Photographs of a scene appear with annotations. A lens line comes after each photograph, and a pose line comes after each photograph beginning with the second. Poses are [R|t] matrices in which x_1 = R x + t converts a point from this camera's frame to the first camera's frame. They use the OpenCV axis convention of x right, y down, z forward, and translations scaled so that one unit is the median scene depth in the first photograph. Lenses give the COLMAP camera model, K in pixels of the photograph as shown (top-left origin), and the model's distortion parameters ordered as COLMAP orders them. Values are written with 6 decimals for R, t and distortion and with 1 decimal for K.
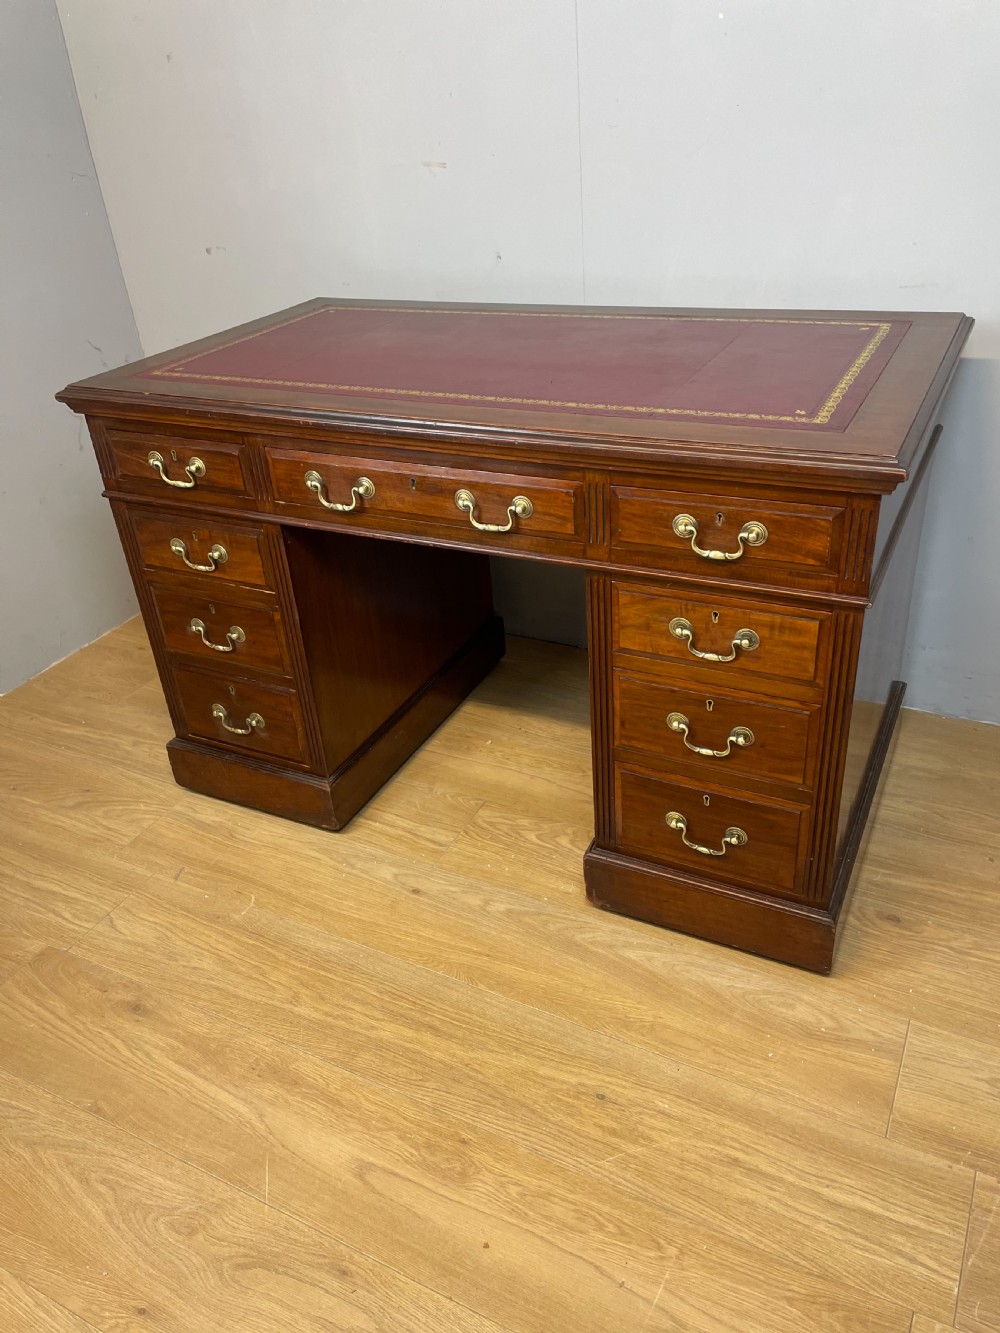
lens RADIAL K [[1005.8, 0, 501.2], [0, 1005.8, 664.0], [0, 0, 1]] dist [0.105729, -0.133937]
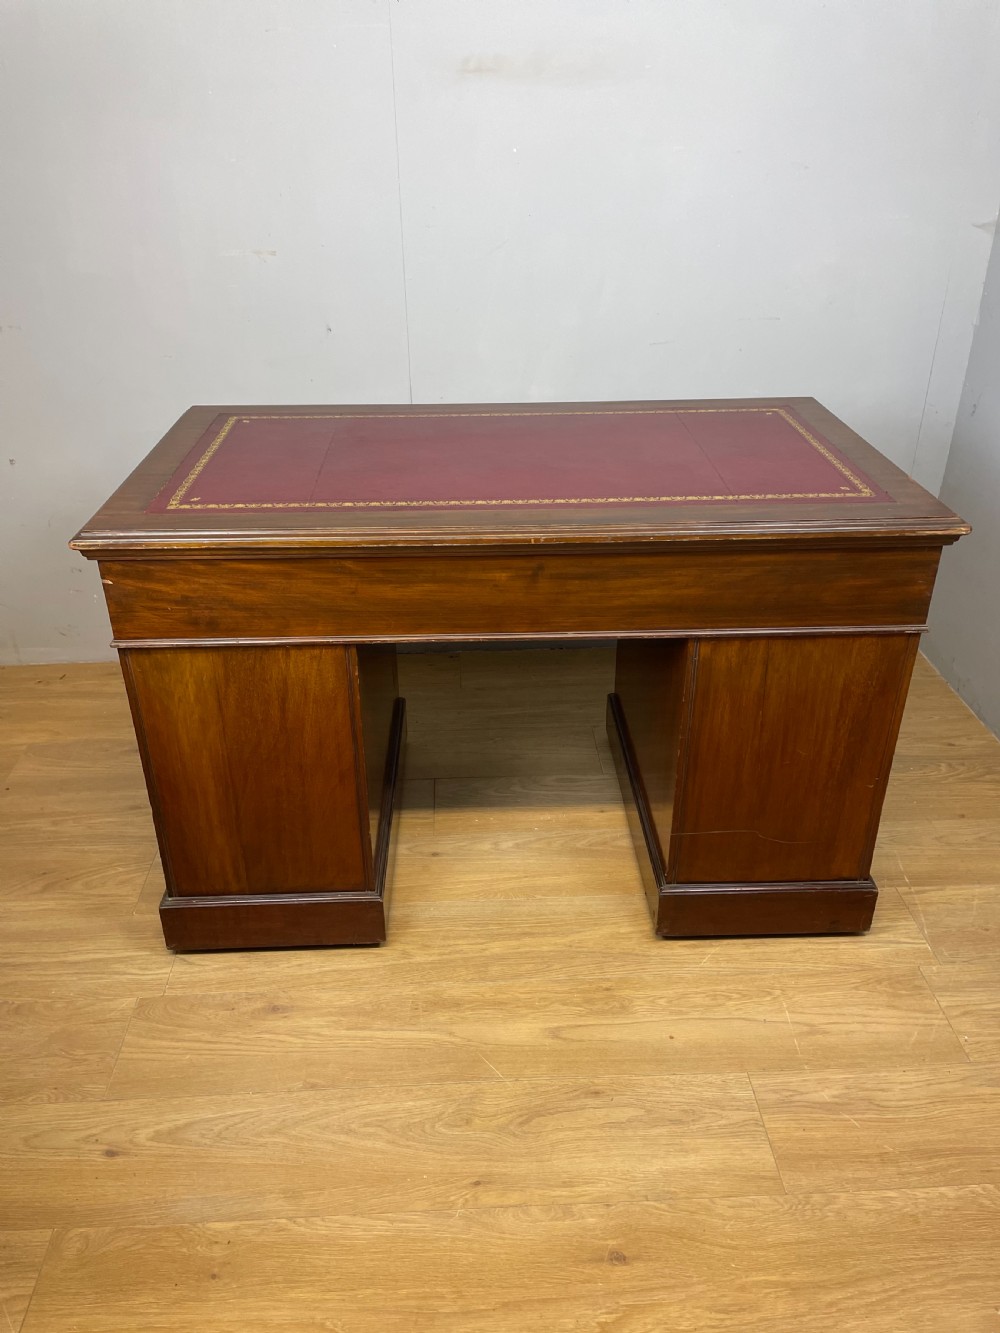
lens RADIAL K [[1005.8, 0, 501.2], [0, 1005.8, 664.0], [0, 0, 1]] dist [0.105729, -0.133937]
pose [[0.863354, -0.185359, 0.469321, -0.660128], [0.206717, 0.978381, 0.006140, 0.017296], [-0.460313, 0.091716, 0.883006, -0.130950]]
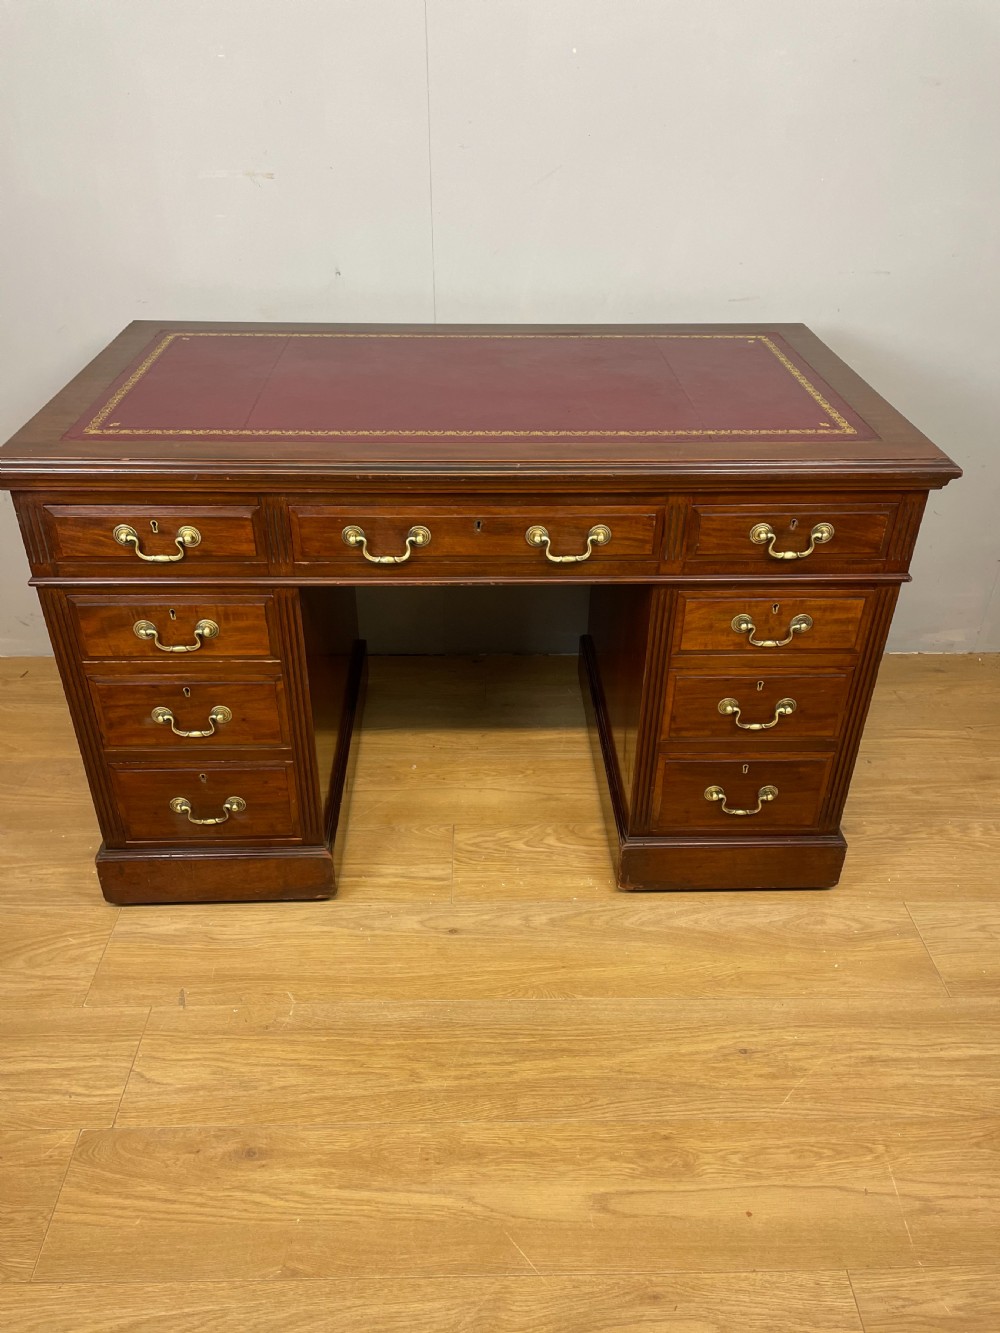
lens RADIAL K [[1006.1, 0, 506.0], [0, 1006.1, 662.8], [0, 0, 1]] dist [0.105882, -0.132730]
pose [[0.872716, -0.191638, 0.449045, -0.534166], [0.179801, 0.981257, 0.069326, -0.111791], [-0.453915, 0.020237, 0.890815, 0.116264]]
